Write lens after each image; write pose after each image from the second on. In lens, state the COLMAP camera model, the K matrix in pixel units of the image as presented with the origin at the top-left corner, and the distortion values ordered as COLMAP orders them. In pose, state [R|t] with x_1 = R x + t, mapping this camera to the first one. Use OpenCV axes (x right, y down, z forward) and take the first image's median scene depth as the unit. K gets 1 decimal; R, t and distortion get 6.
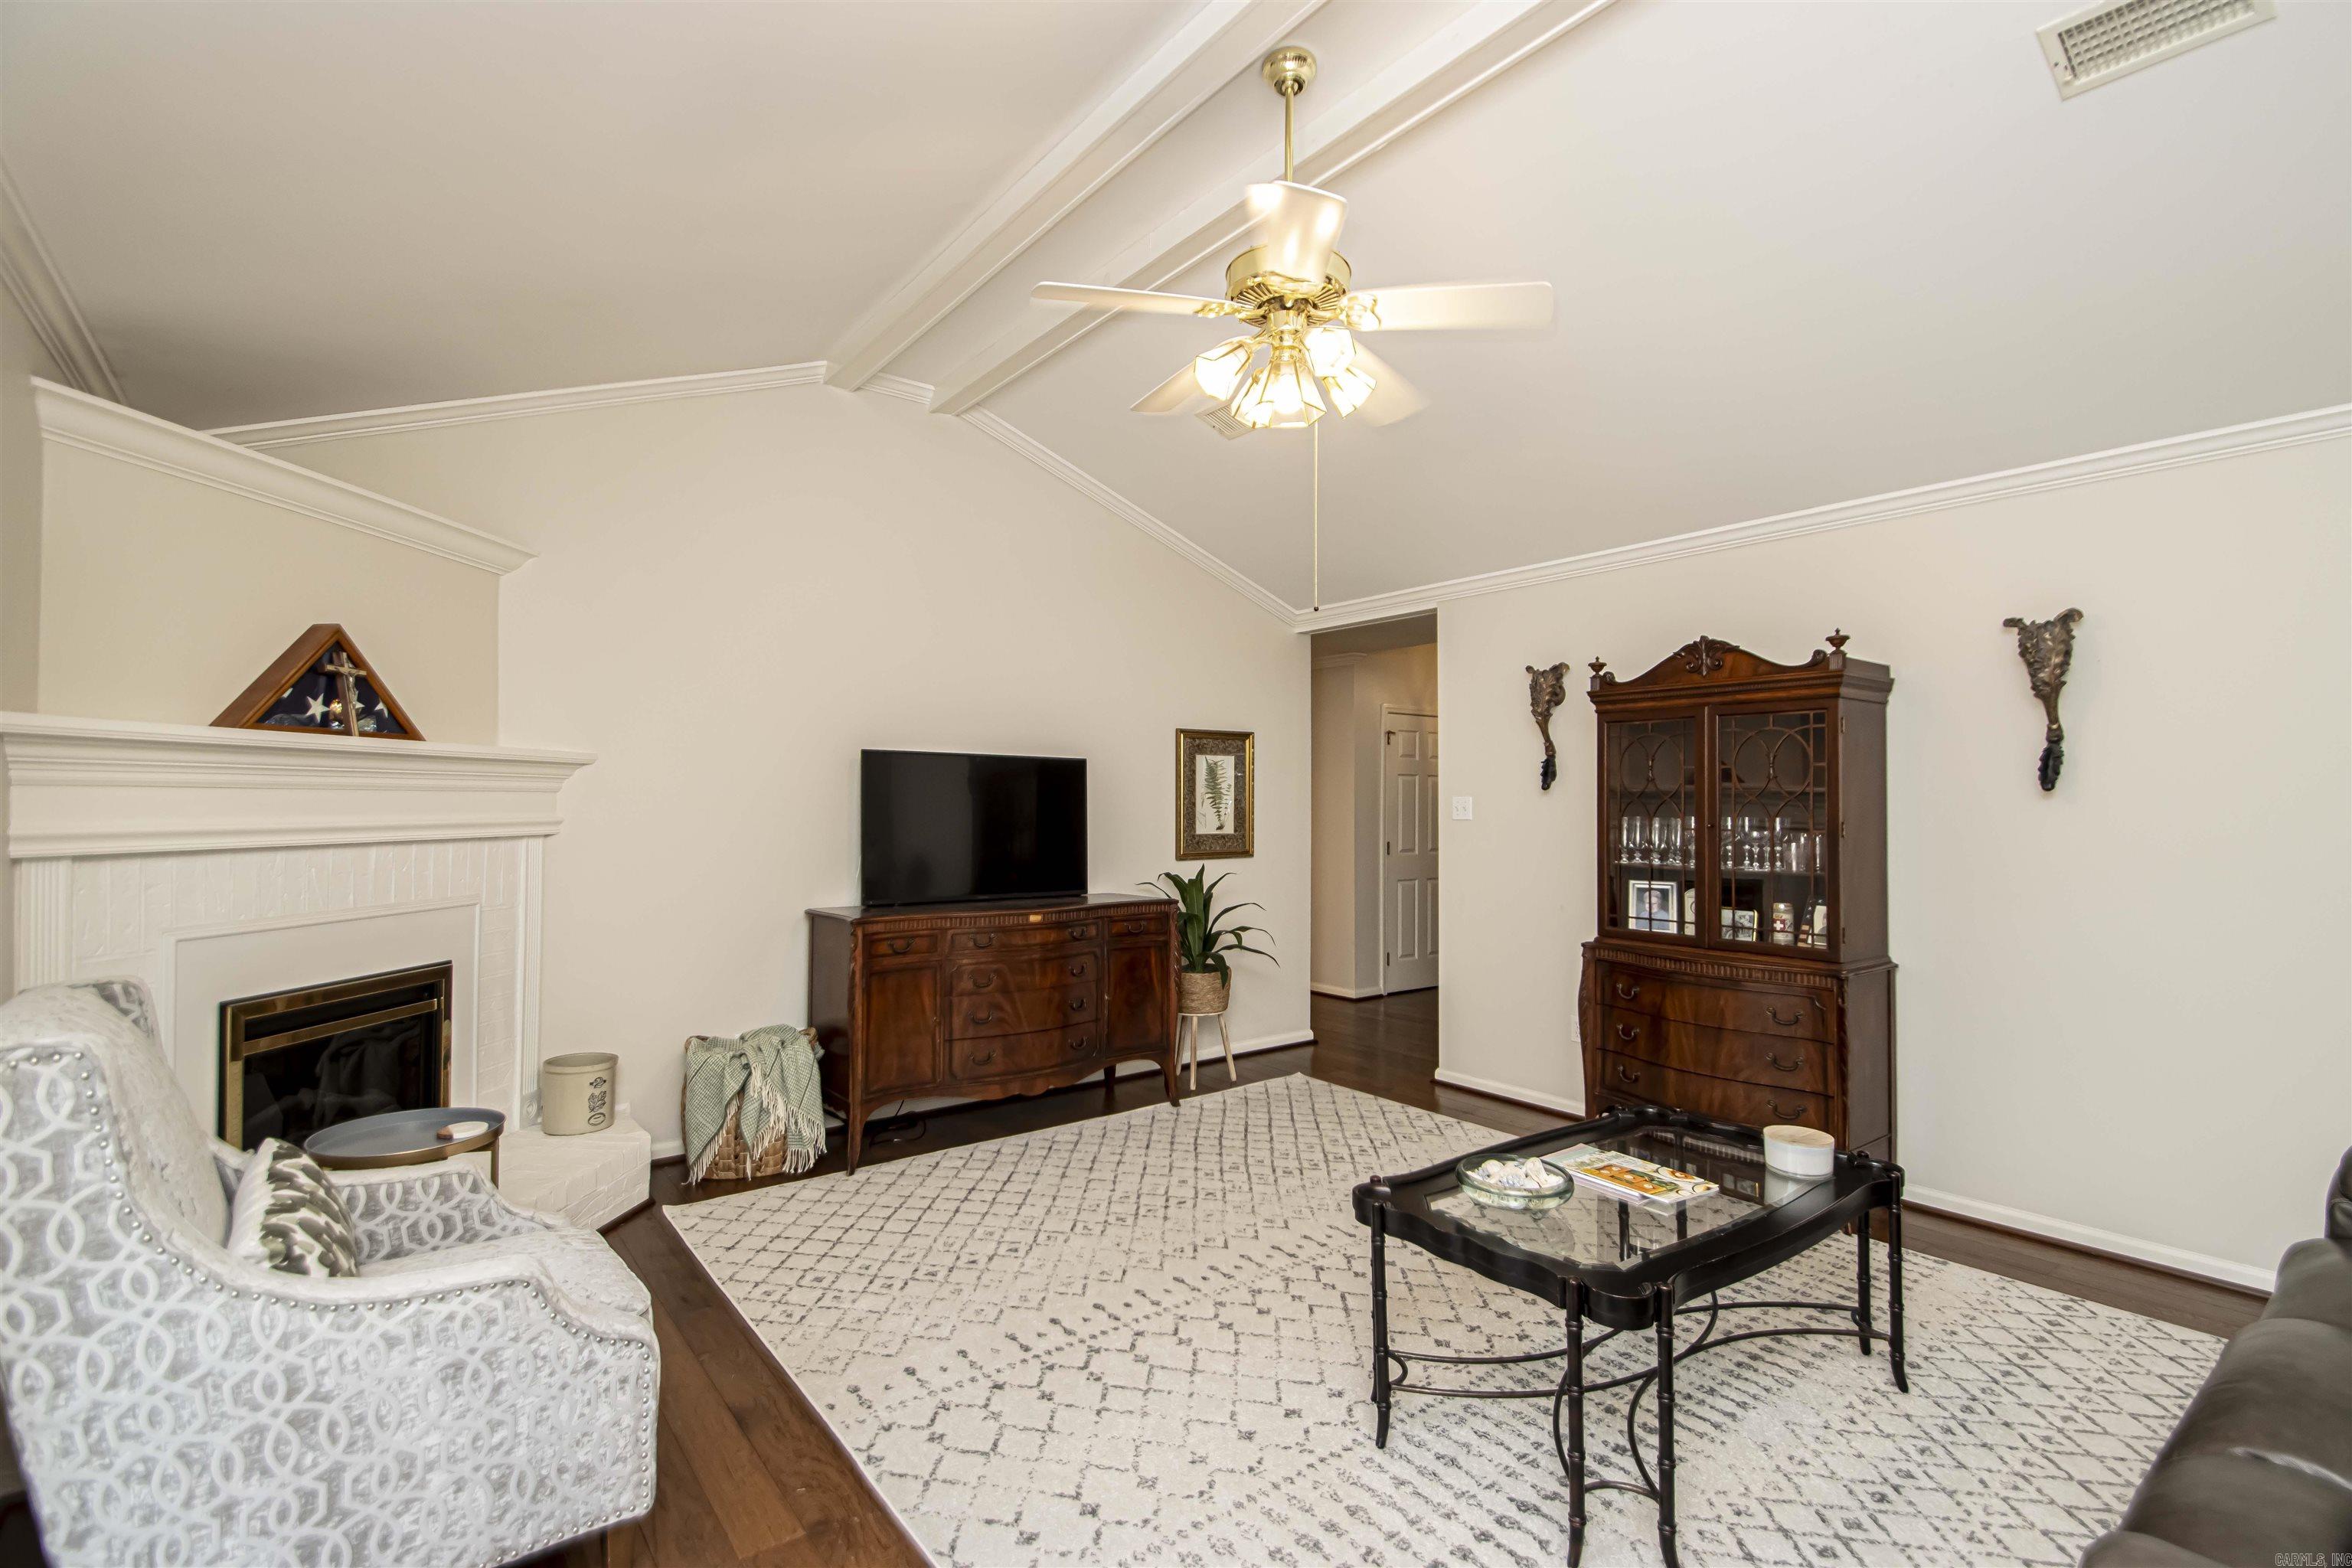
lens RADIAL K [[1091.0, 0, 1189.5], [0, 1091.0, 818.5], [0, 0, 1]] dist [0.000126, 0.000040]
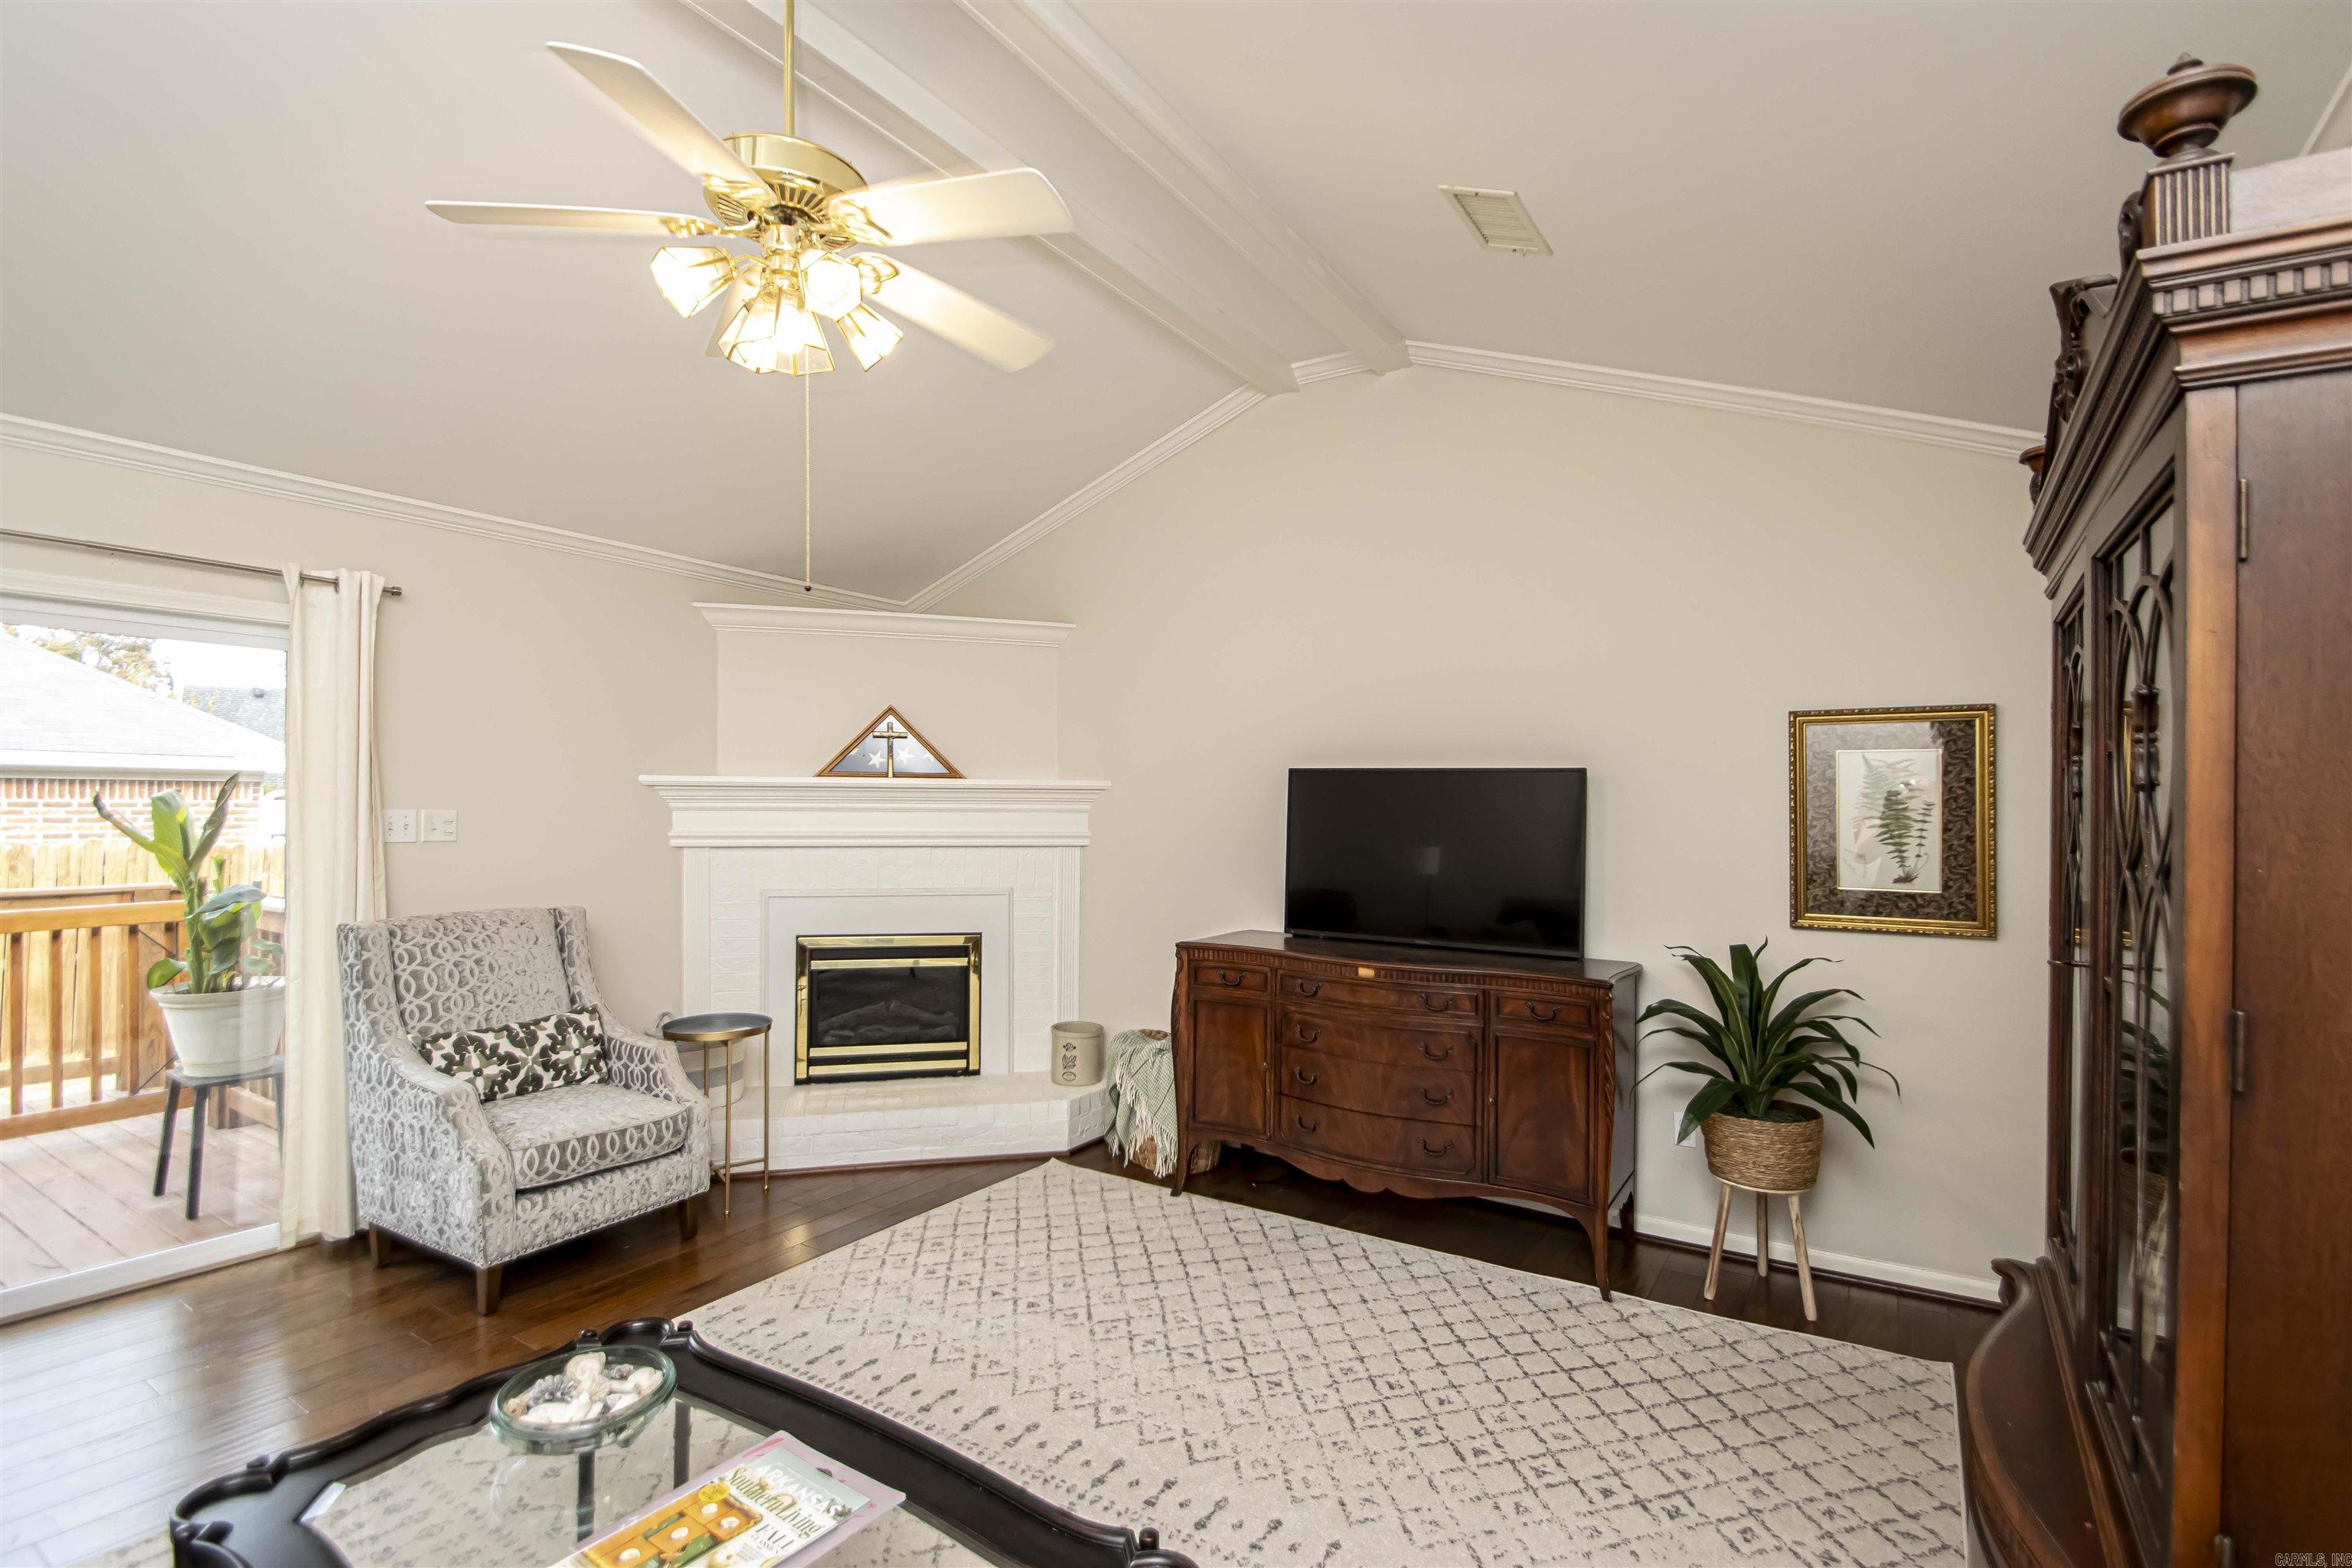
lens RADIAL K [[1091.0, 0, 1189.5], [0, 1091.0, 818.5], [0, 0, 1]] dist [0.000126, 0.000040]
pose [[0.319085, 0.007440, -0.947697, 0.581463], [-0.024636, 0.999696, -0.000447, -0.017834], [0.947406, 0.023491, 0.319172, 0.626862]]
